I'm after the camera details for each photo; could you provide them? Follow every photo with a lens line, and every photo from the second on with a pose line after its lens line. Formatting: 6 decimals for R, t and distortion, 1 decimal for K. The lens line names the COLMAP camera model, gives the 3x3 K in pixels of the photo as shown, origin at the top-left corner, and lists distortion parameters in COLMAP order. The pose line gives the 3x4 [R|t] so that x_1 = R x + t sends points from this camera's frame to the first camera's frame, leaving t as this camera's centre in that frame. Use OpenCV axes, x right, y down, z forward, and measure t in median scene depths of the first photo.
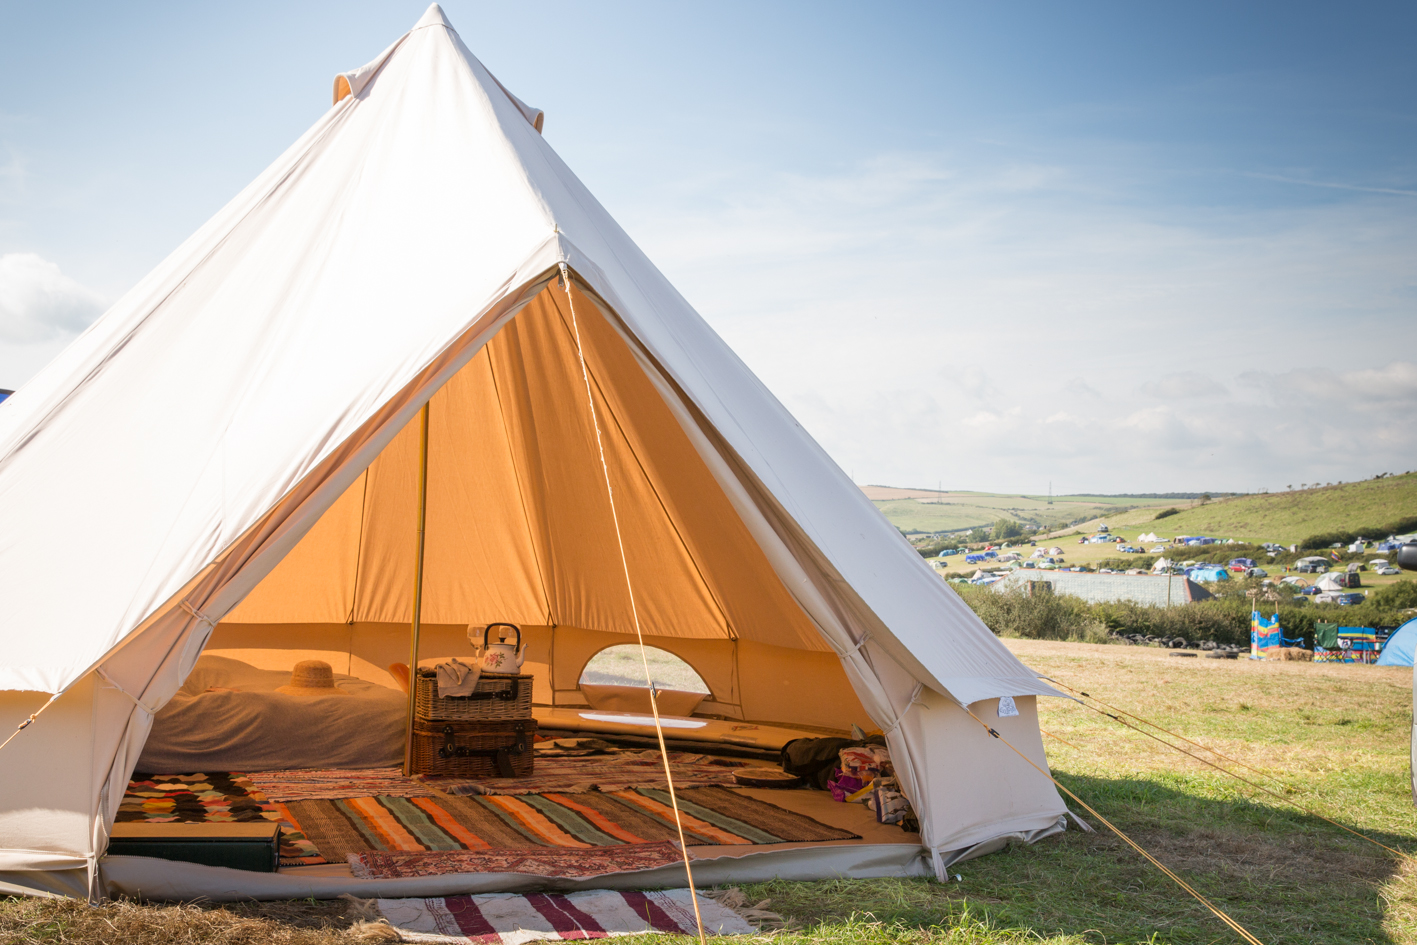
lens RADIAL K [[1428.5, 0, 708.1], [0, 1428.5, 472.9], [0, 0, 1]] dist [0.000191, 0.000000]
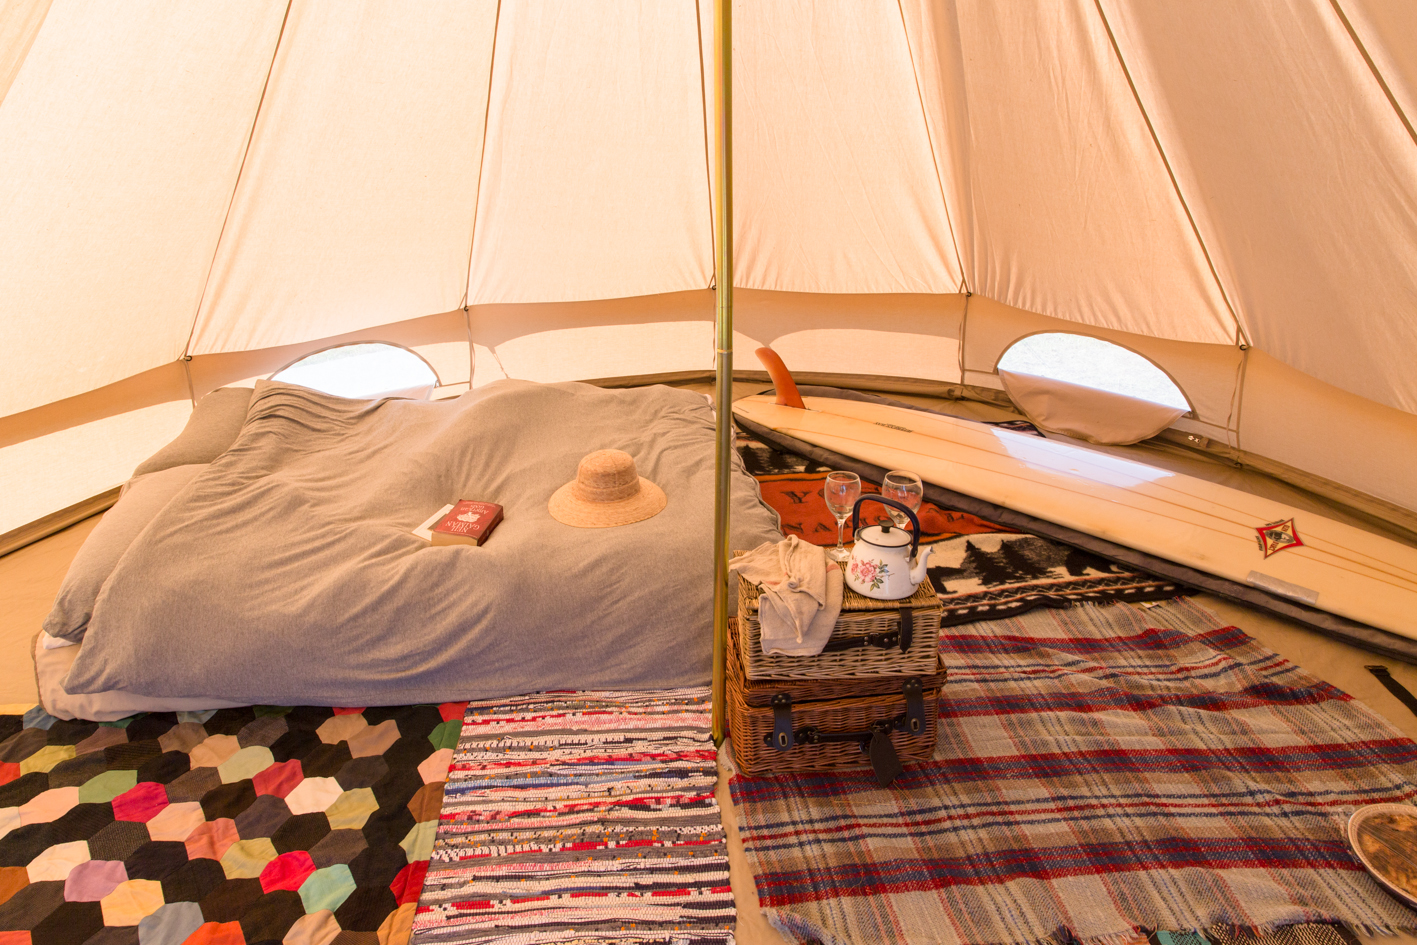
lens RADIAL K [[989.2, 0, 679.2], [0, 989.2, 388.3], [0, 0, 1]] dist [0.005301, 0.000149]
pose [[0.934070, 0.082320, -0.347471, -0.092722], [0.054098, 0.929212, 0.365567, -0.072101], [0.352968, -0.360263, 0.863496, 0.677064]]
